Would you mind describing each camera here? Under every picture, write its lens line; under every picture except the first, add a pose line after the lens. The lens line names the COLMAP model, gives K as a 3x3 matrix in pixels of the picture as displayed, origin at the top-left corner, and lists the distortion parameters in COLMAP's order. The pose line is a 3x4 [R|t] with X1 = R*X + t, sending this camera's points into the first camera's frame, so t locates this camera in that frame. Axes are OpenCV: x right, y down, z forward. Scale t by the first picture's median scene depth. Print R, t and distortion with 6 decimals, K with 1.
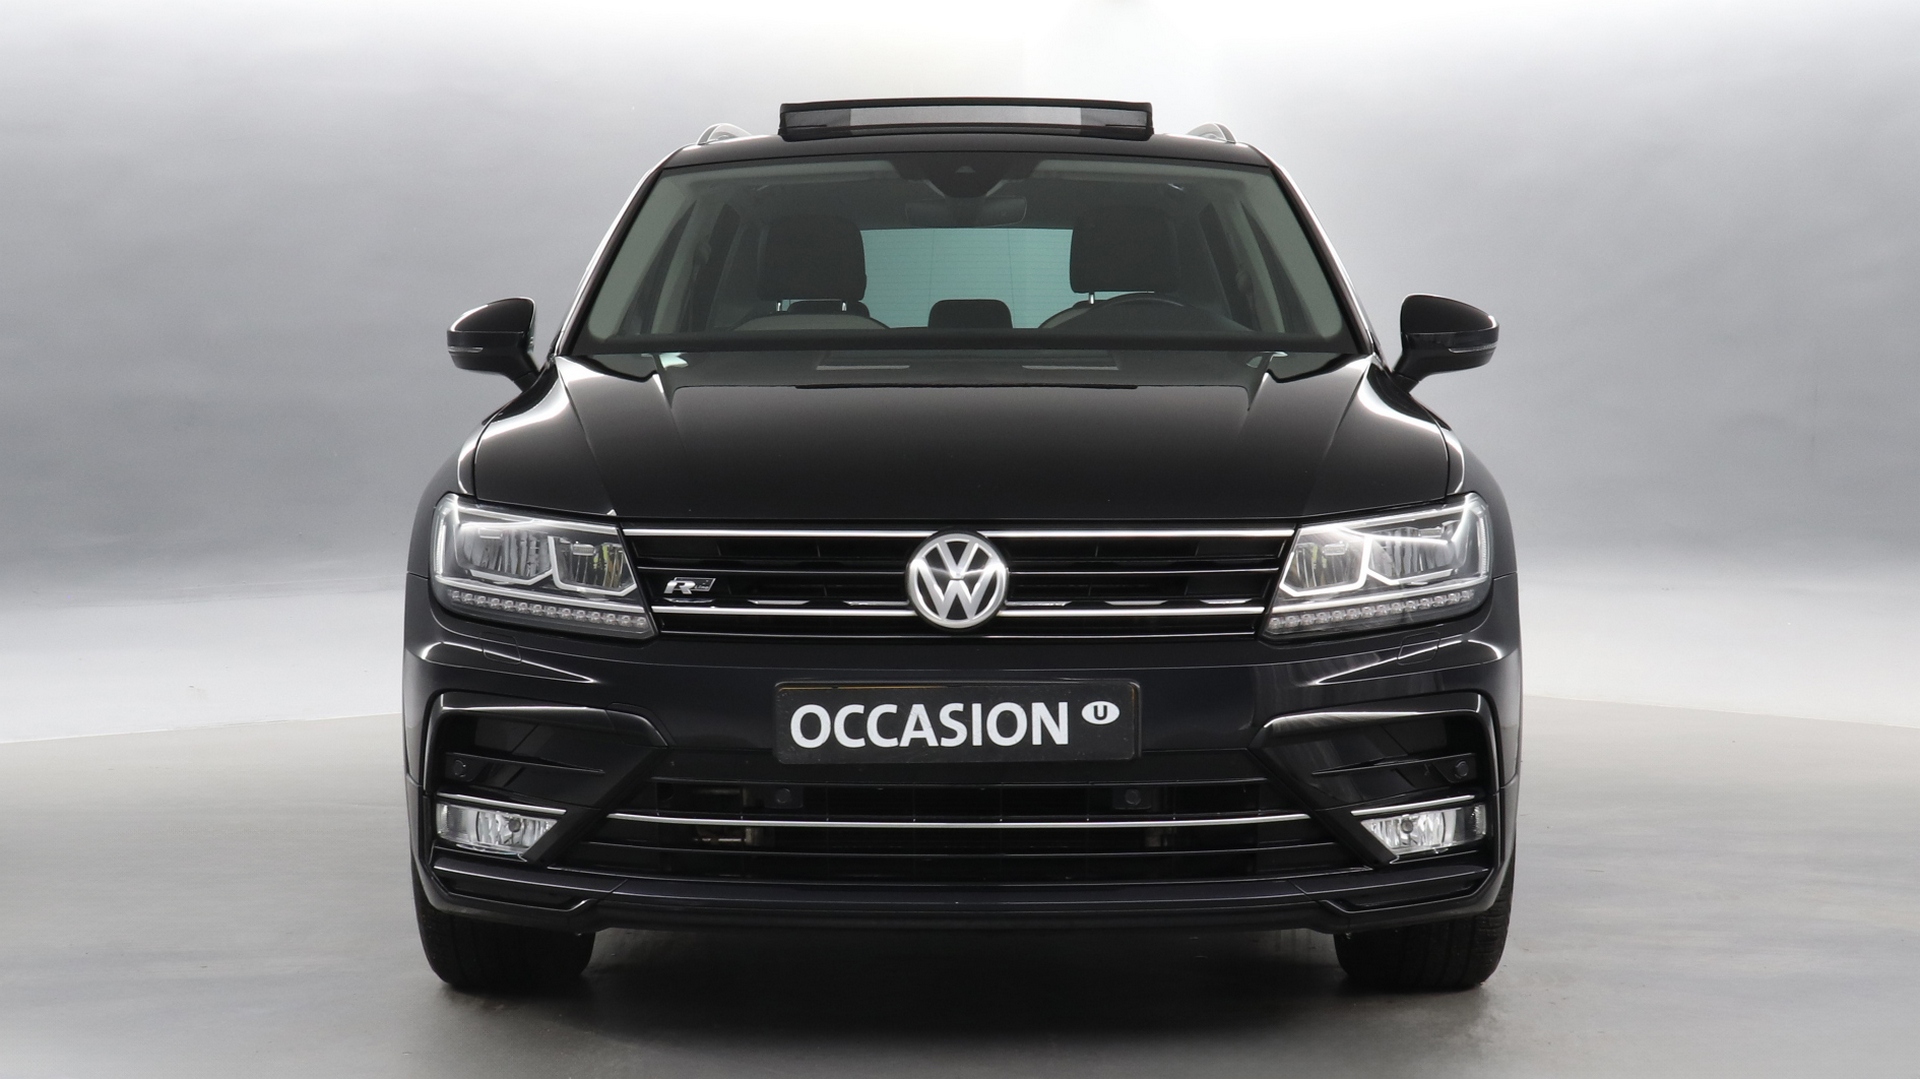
lens RADIAL K [[3217.1, 0, 960.0], [0, 3217.1, 539.5], [0, 0, 1]] dist [0.236854, -4.790671]
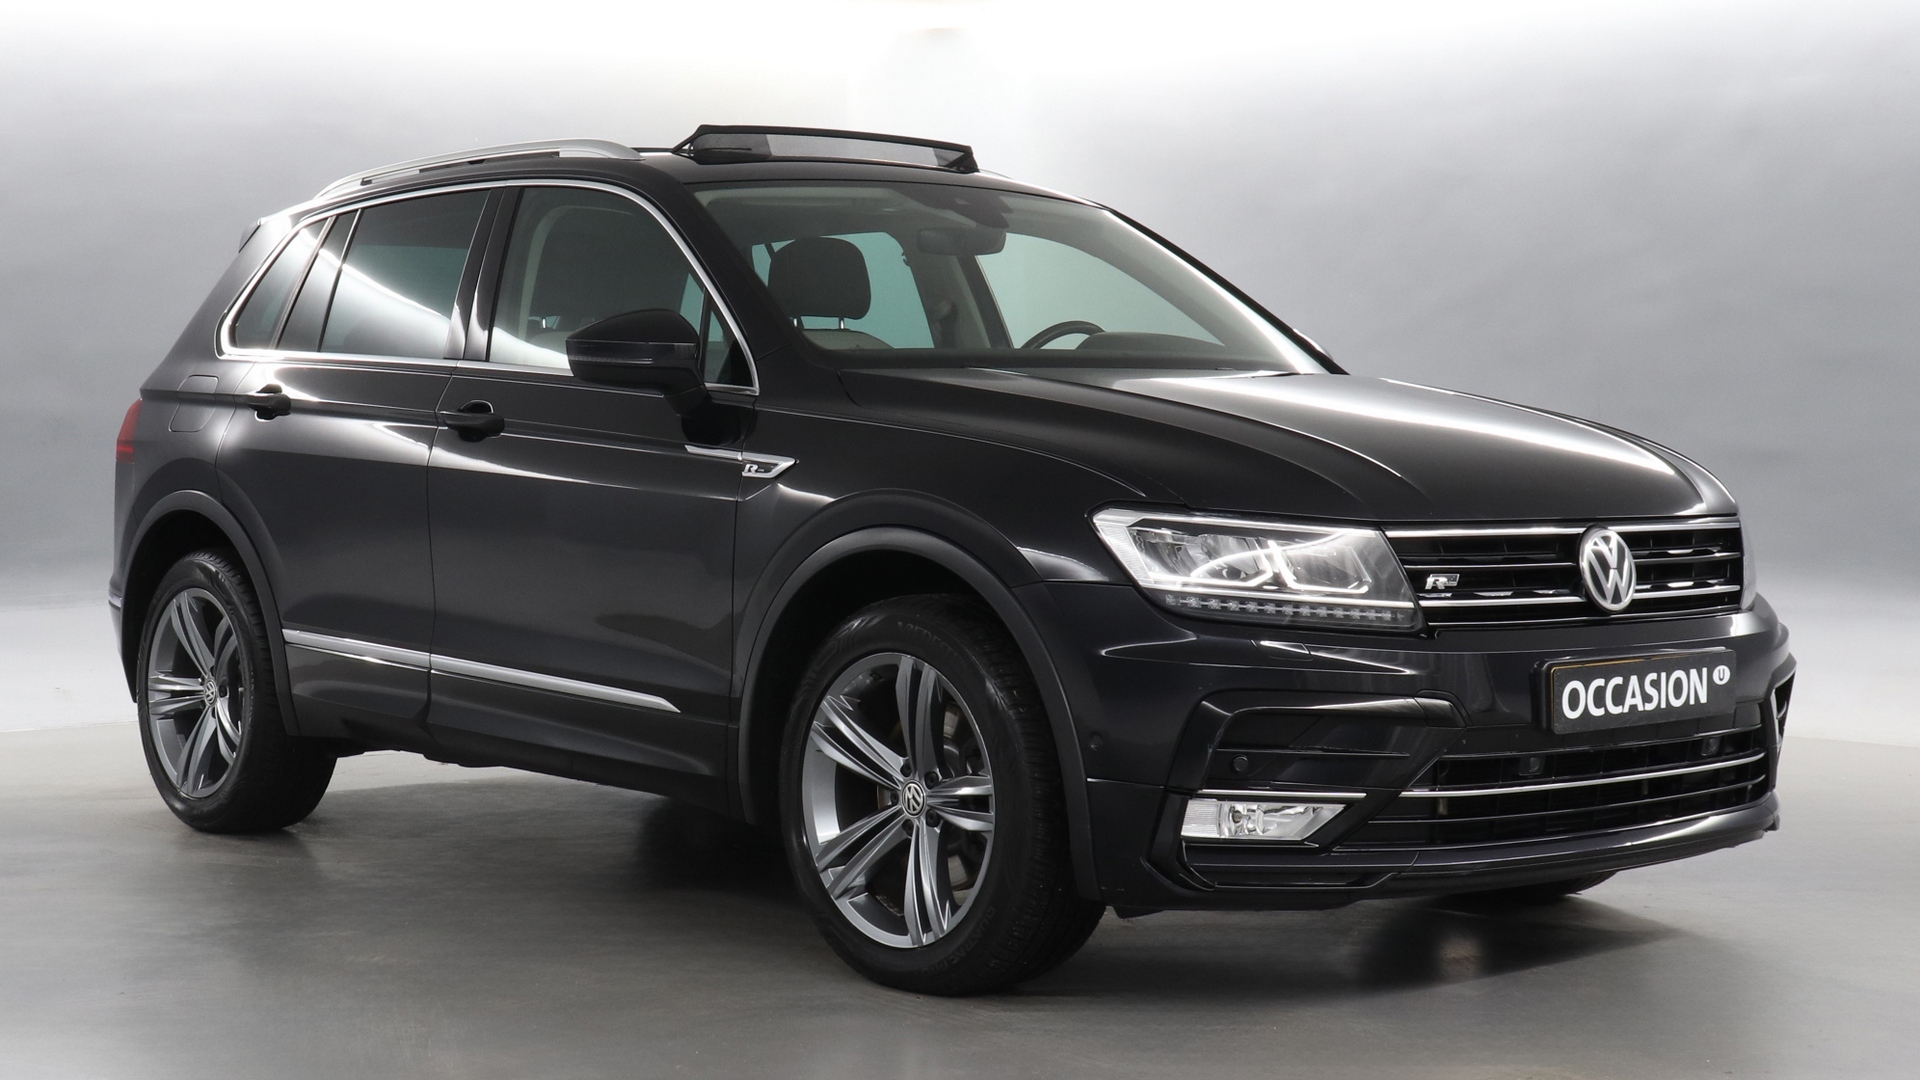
lens RADIAL K [[3217.1, 0, 960.0], [0, 3217.1, 540.0], [0, 0, 1]] dist [0.236854, -4.790671]
pose [[0.741770, -0.019171, 0.670380, -0.953468], [0.028797, 0.999580, -0.003279, -0.000927], [-0.670036, 0.021738, 0.742011, 0.293136]]
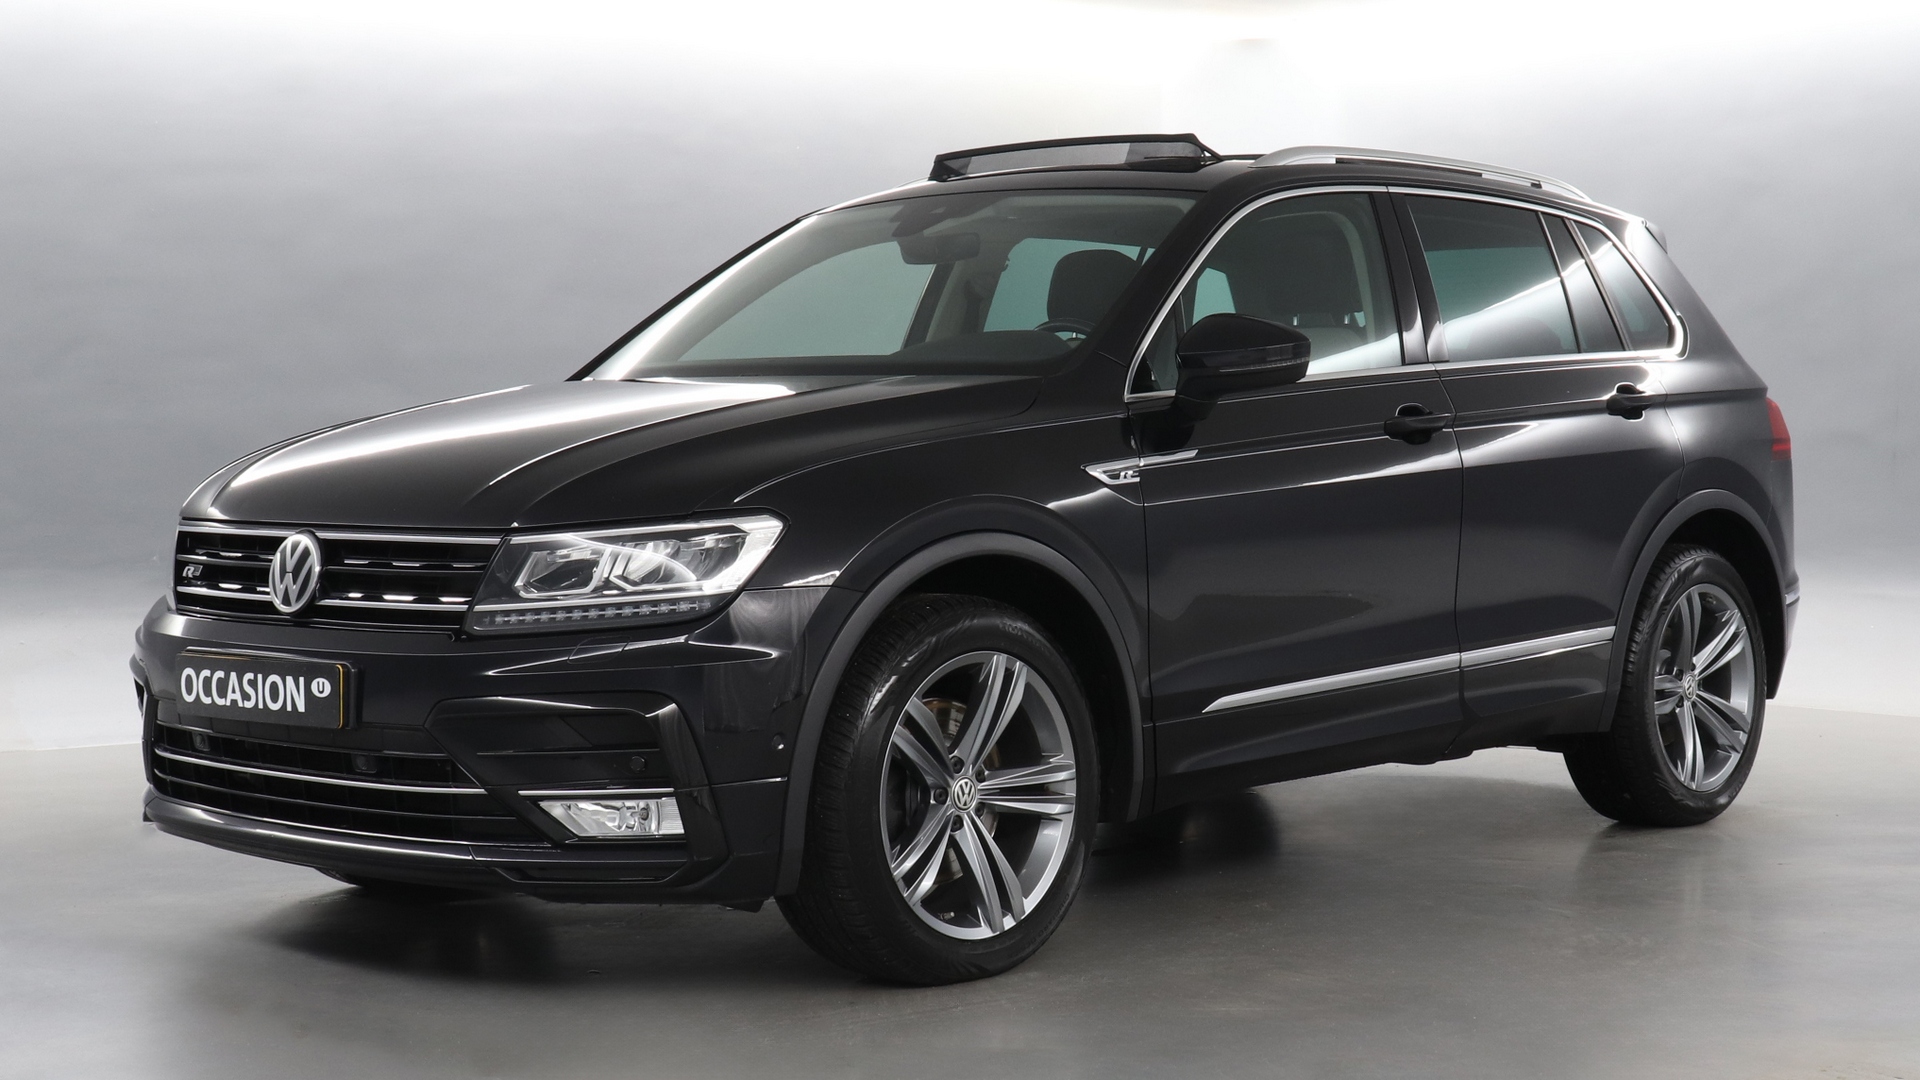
lens RADIAL K [[3217.1, 0, 960.0], [0, 3217.1, 540.0], [0, 0, 1]] dist [0.236854, -4.790671]
pose [[0.725521, 0.023496, -0.687799, 1.005788], [-0.029759, 0.999553, 0.002754, -0.010259], [0.687556, 0.018471, 0.725896, 0.296810]]
